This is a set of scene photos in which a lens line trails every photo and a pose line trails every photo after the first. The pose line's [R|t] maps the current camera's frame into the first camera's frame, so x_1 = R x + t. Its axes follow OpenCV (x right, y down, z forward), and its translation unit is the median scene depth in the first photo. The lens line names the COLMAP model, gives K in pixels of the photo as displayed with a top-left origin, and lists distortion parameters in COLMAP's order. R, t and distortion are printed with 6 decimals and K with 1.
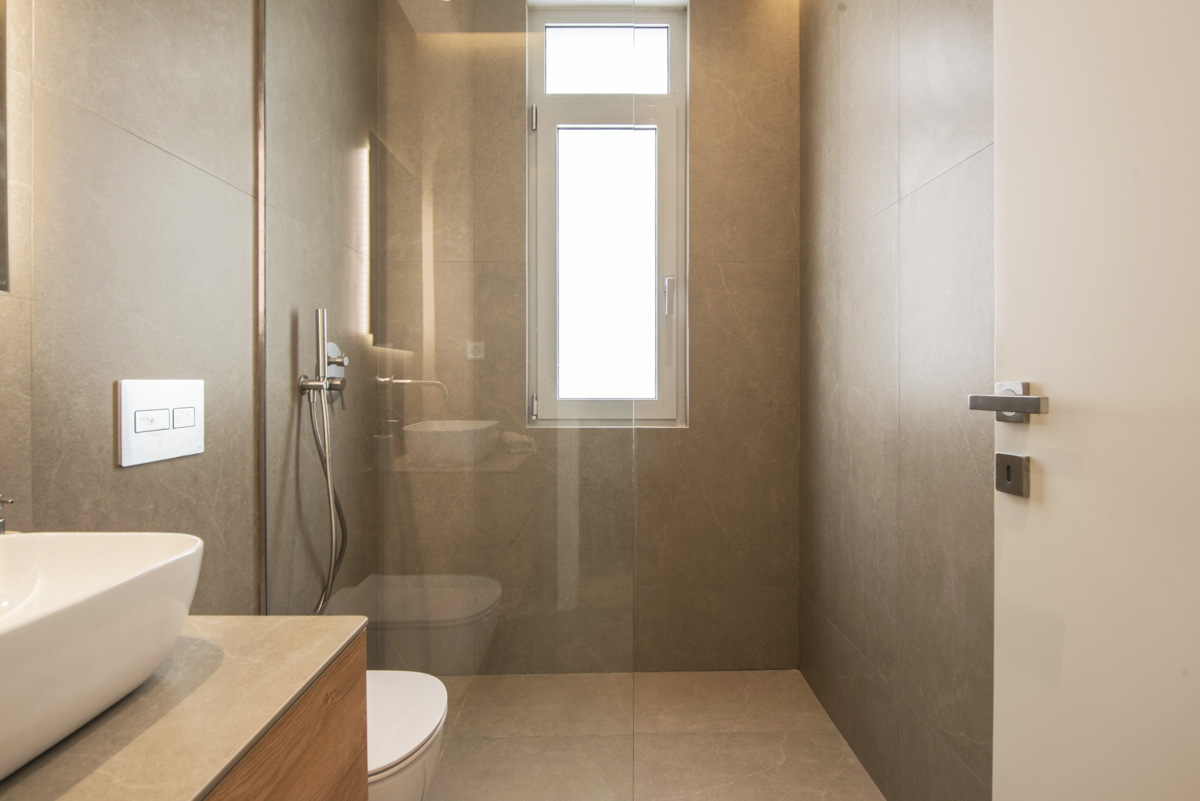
lens RADIAL K [[607.6, 0, 590.8], [0, 607.6, 384.9], [0, 0, 1]] dist [-0.008038, -0.003349]
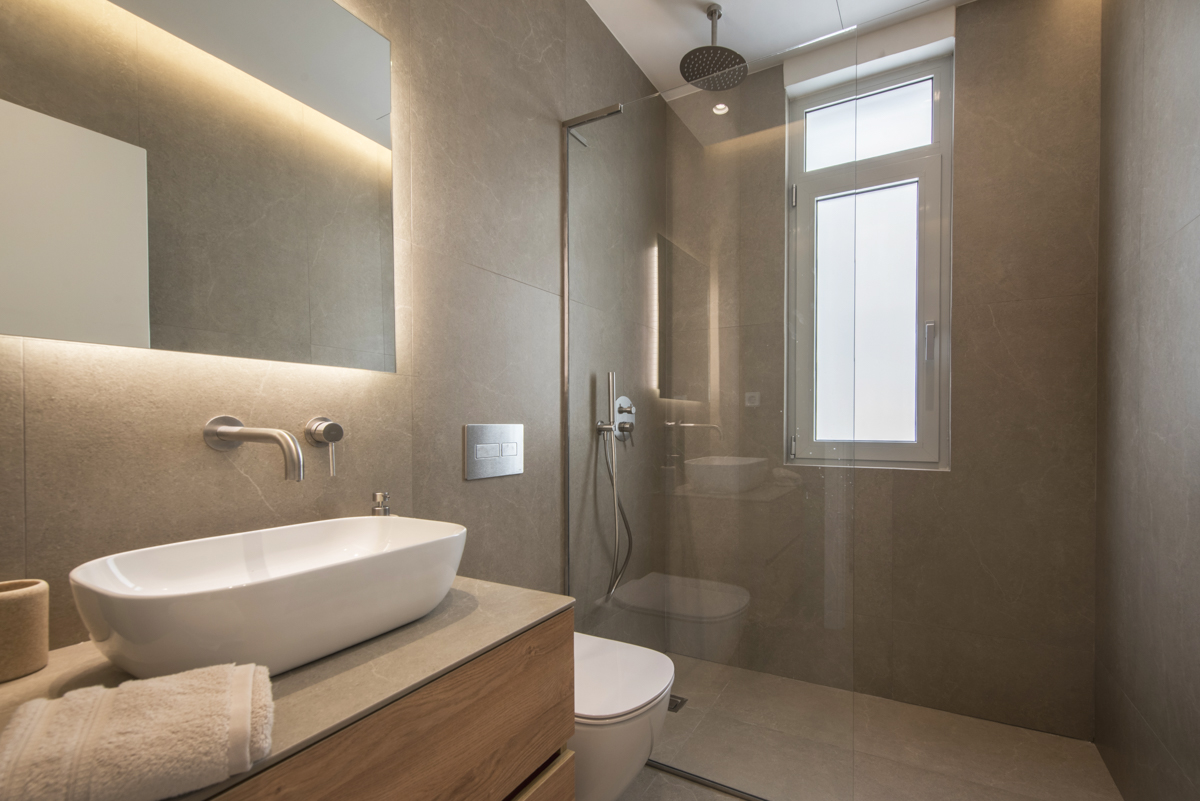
lens RADIAL K [[500.8, 0, 647.4], [0, 500.8, 429.5], [0, 0, 1]] dist [0.006873, -0.002753]
pose [[0.886718, 0.004678, -0.462288, 0.114288], [-0.002837, 0.999985, 0.004677, -0.001206], [0.462302, -0.002835, 0.886718, 0.030054]]
